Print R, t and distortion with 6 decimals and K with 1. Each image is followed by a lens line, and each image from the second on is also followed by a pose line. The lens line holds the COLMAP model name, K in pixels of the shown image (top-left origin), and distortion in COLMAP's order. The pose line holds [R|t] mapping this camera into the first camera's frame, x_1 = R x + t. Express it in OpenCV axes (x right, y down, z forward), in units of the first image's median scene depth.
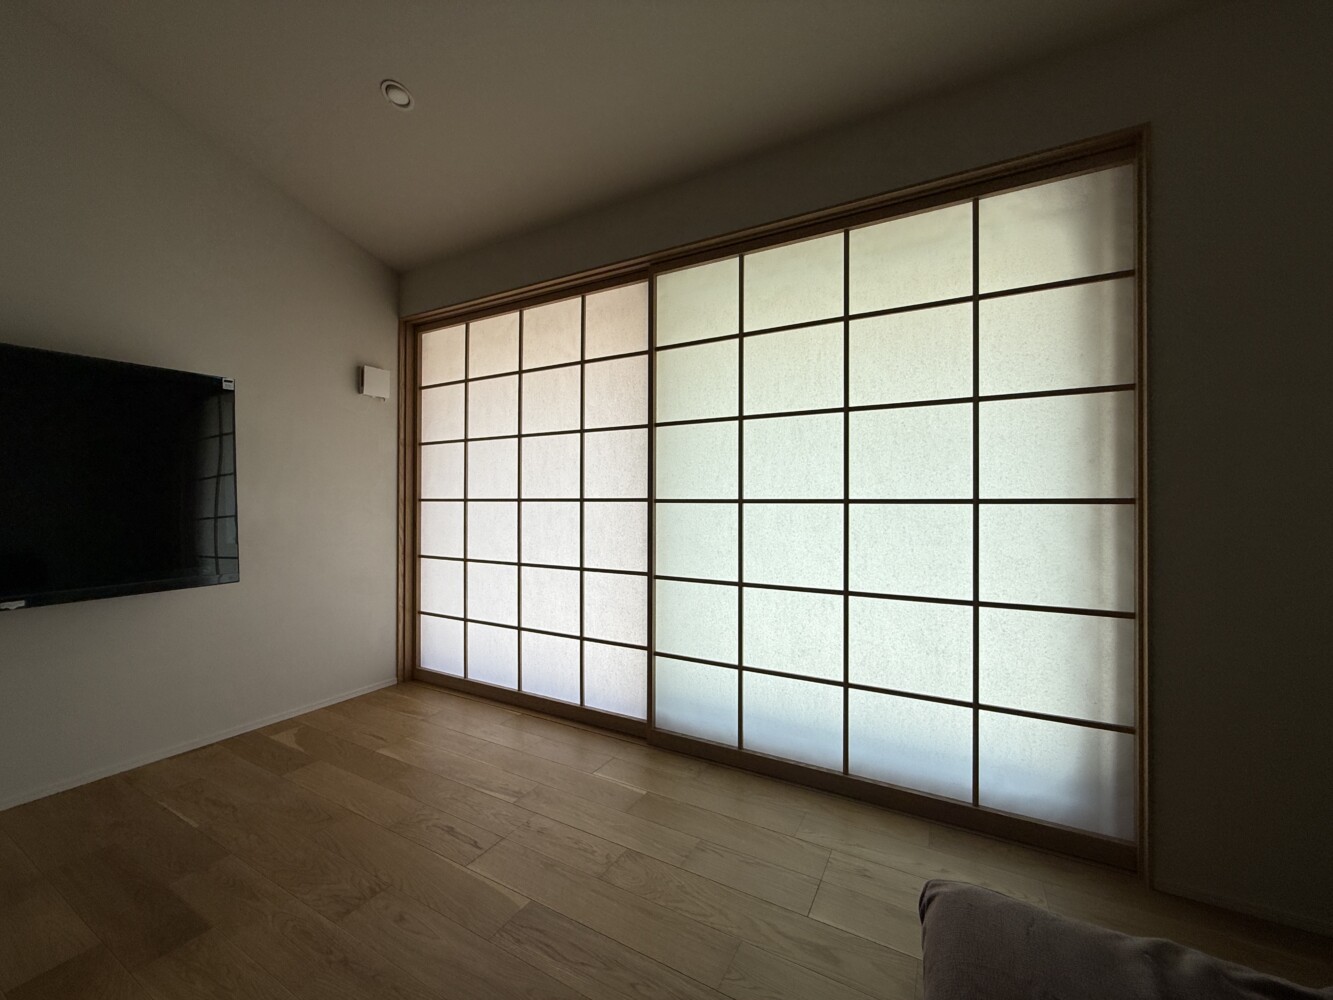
lens RADIAL K [[537.9, 0, 666.5], [0, 537.9, 500.0], [0, 0, 1]] dist [-0.000337, 0.000253]
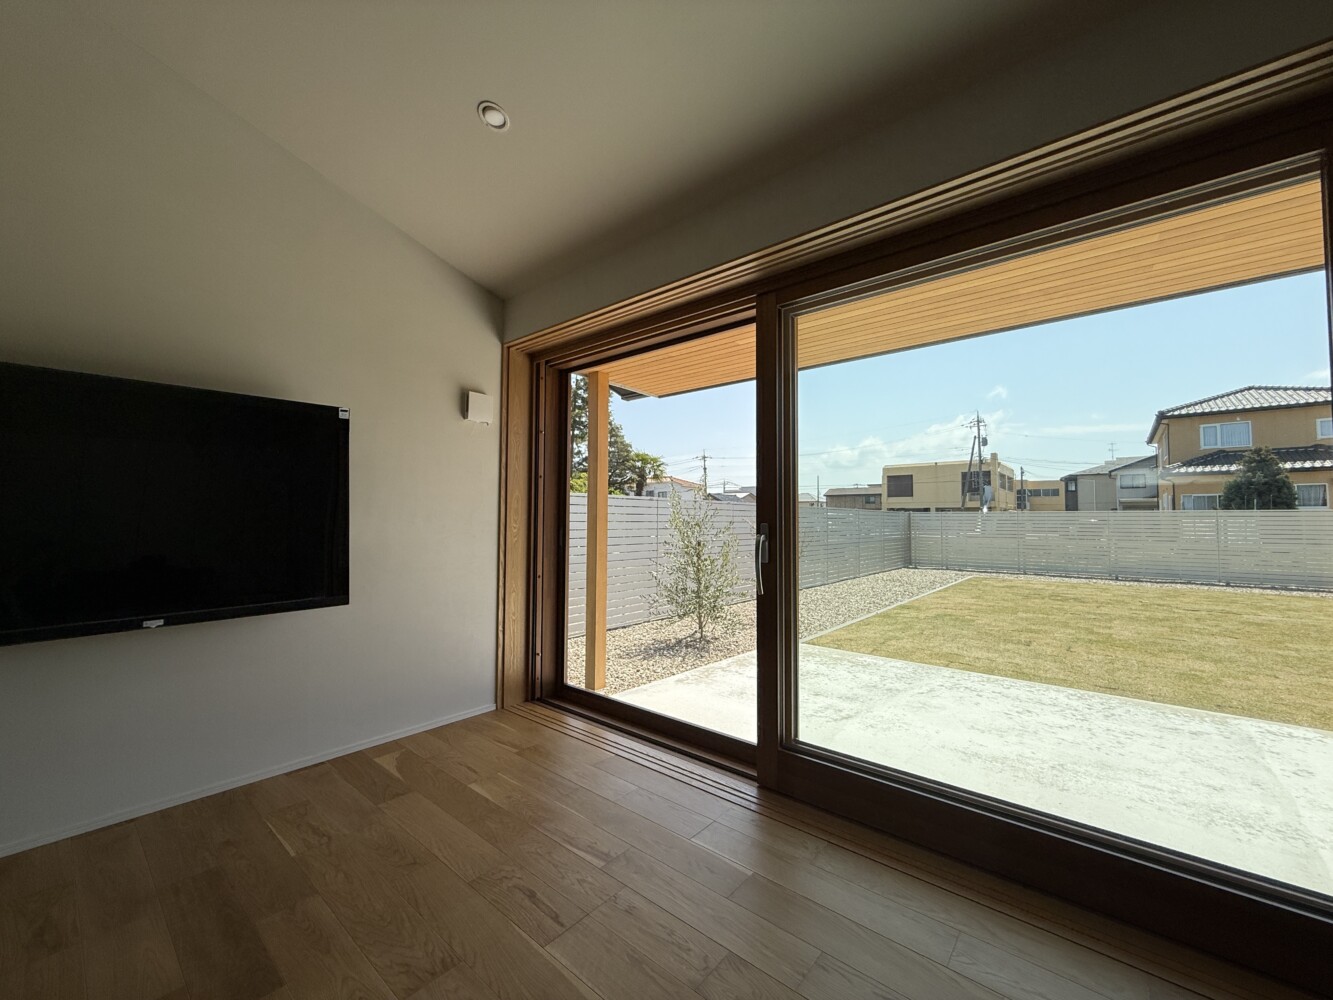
lens RADIAL K [[521.6, 0, 666.5], [0, 521.6, 500.0], [0, 0, 1]] dist [-0.001501, 0.000047]
pose [[0.981023, -0.005896, -0.193802, -0.007700], [-0.000711, 0.999421, -0.034003, -0.014675], [0.193891, 0.033496, 0.980451, 0.152690]]
